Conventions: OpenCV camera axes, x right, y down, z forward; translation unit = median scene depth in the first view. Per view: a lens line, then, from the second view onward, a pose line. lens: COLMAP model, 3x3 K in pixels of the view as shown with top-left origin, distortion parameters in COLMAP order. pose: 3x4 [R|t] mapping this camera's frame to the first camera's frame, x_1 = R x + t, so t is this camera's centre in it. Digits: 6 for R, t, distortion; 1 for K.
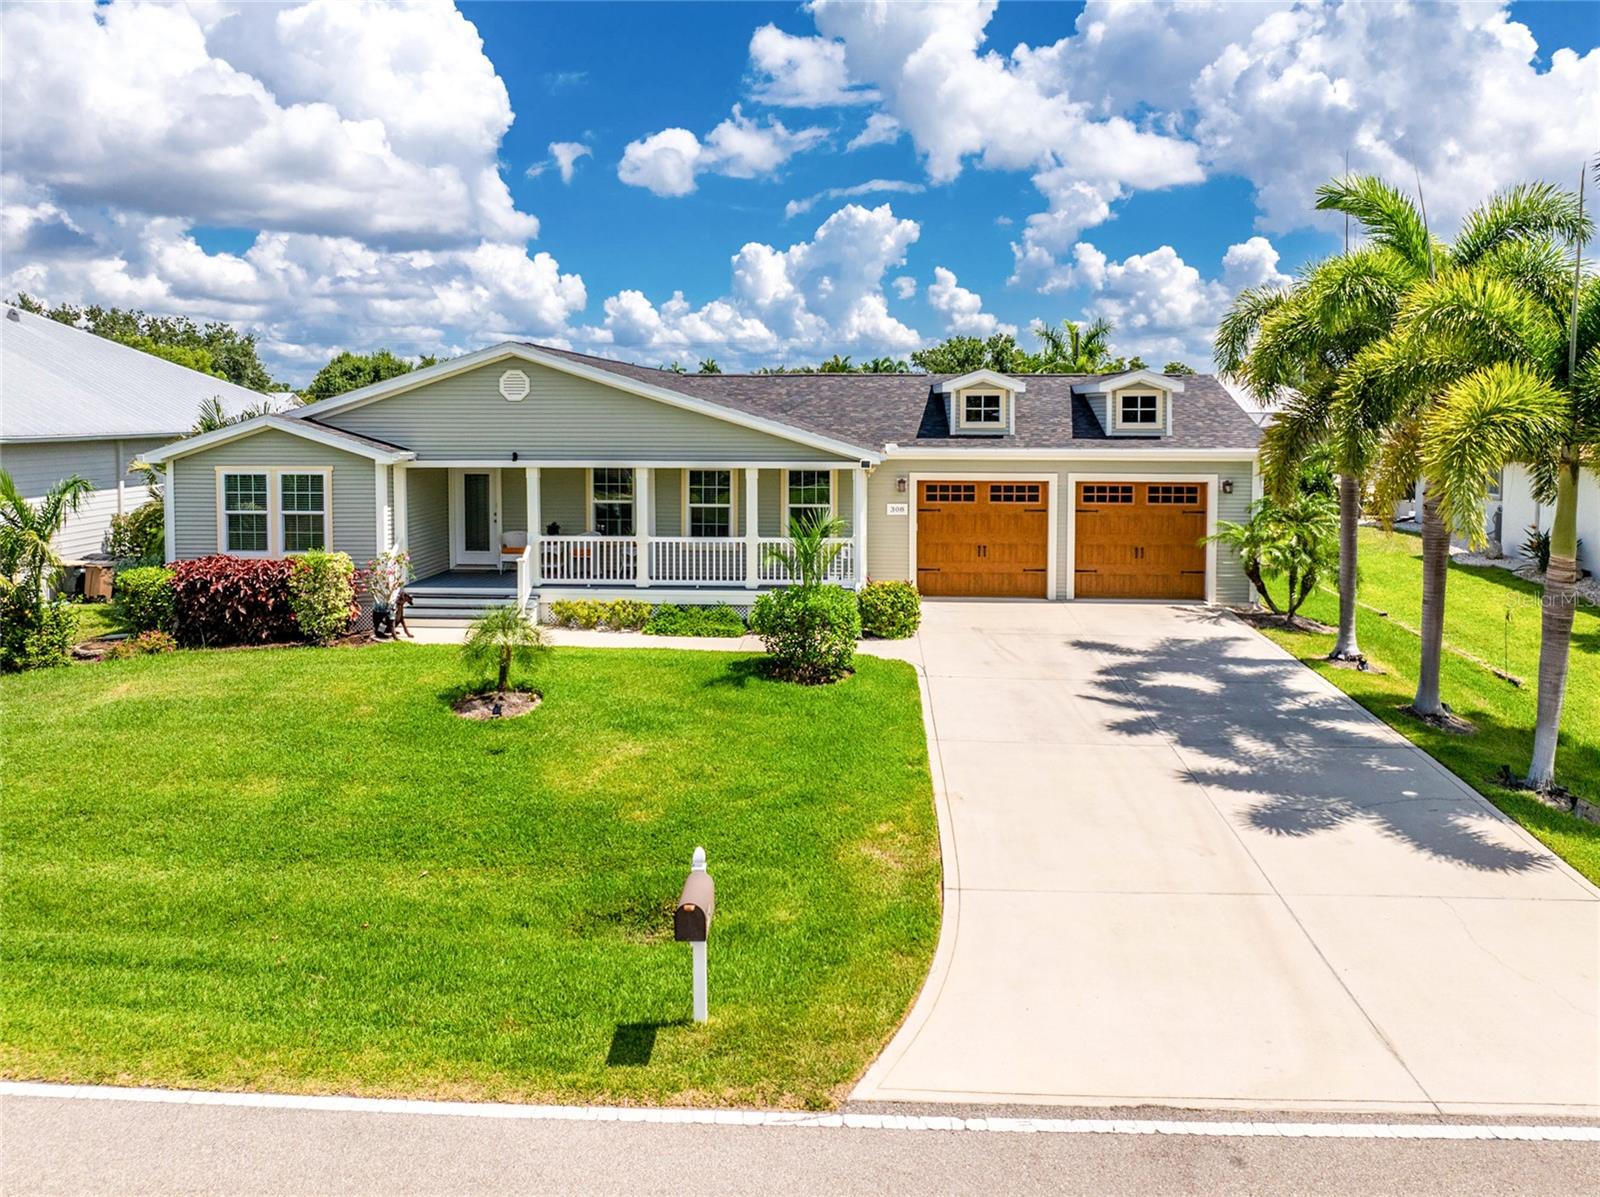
lens RADIAL K [[1205.2, 0, 807.3], [0, 1205.2, 597.8], [0, 0, 1]] dist [-0.033355, 0.003195]
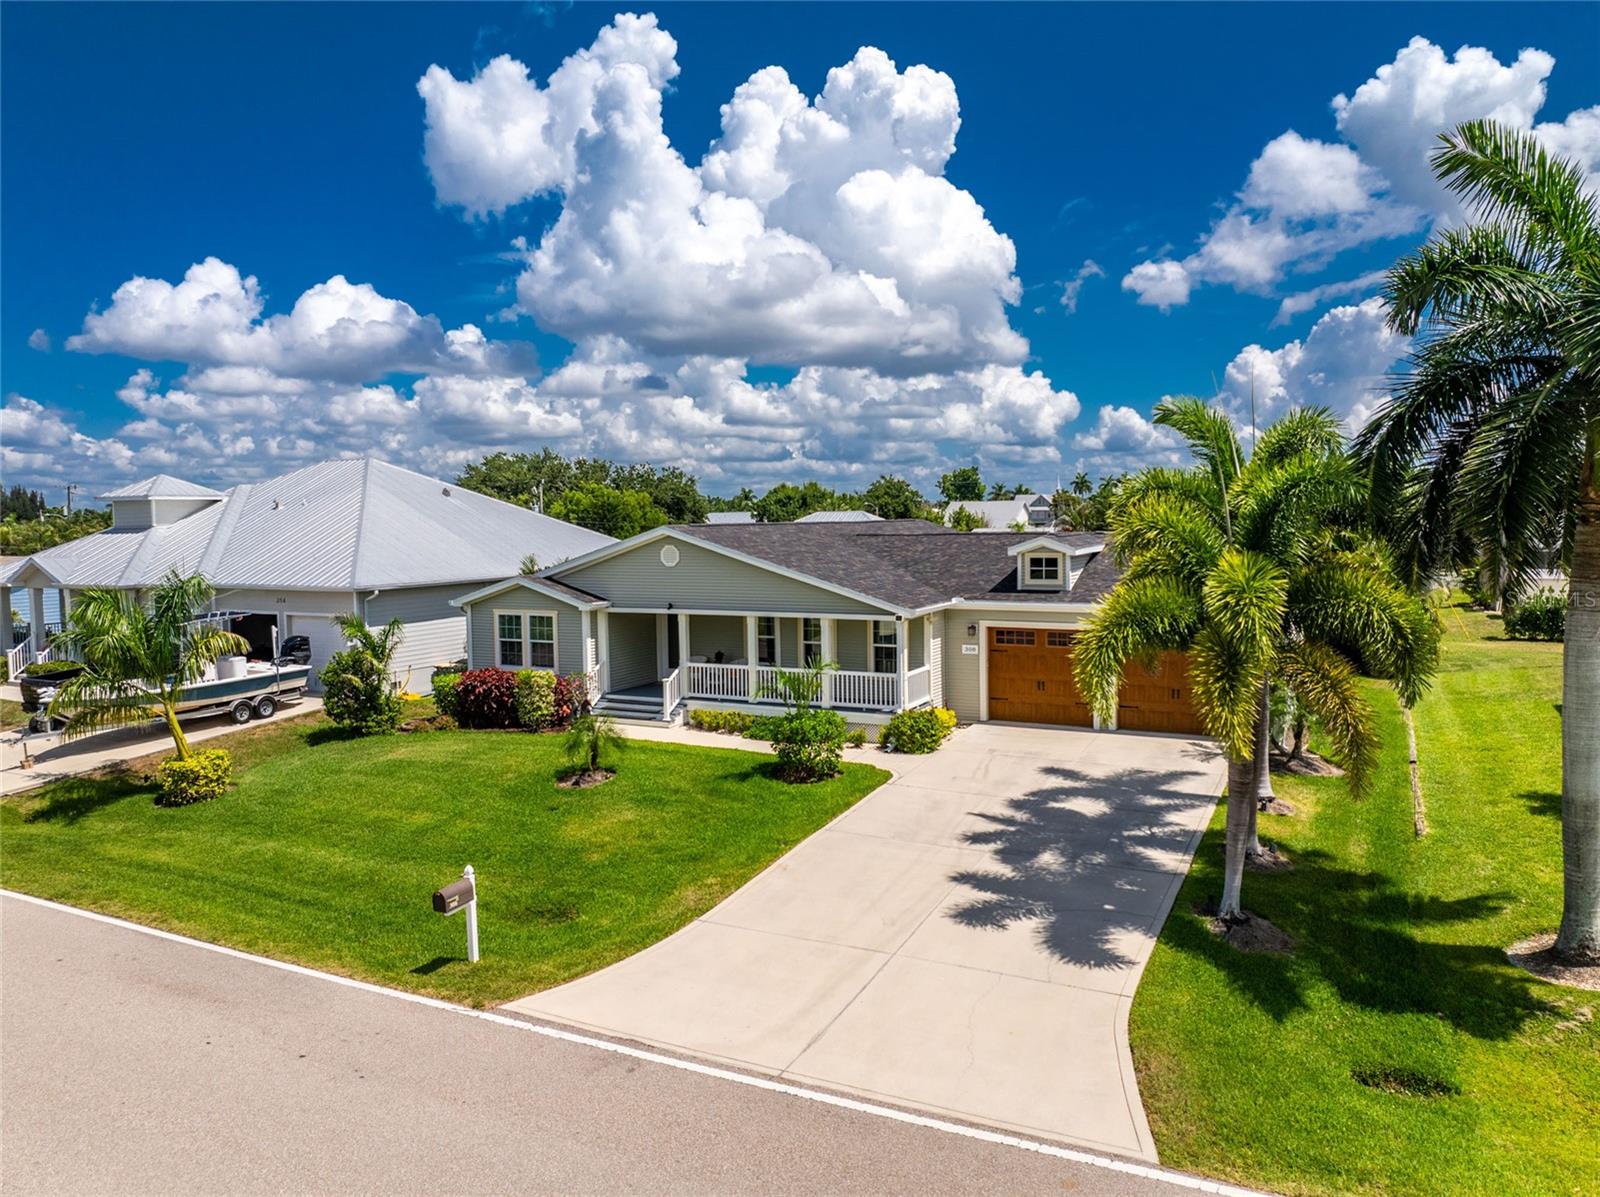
lens RADIAL K [[1205.2, 0, 862.8], [0, 1205.2, 611.2], [0, 0, 1]] dist [-0.033355, 0.003195]
pose [[0.911802, 0.021466, -0.410070, 0.557412], [-0.047464, 0.997449, -0.053323, -0.047726], [0.407879, 0.068084, 0.910494, -0.203334]]
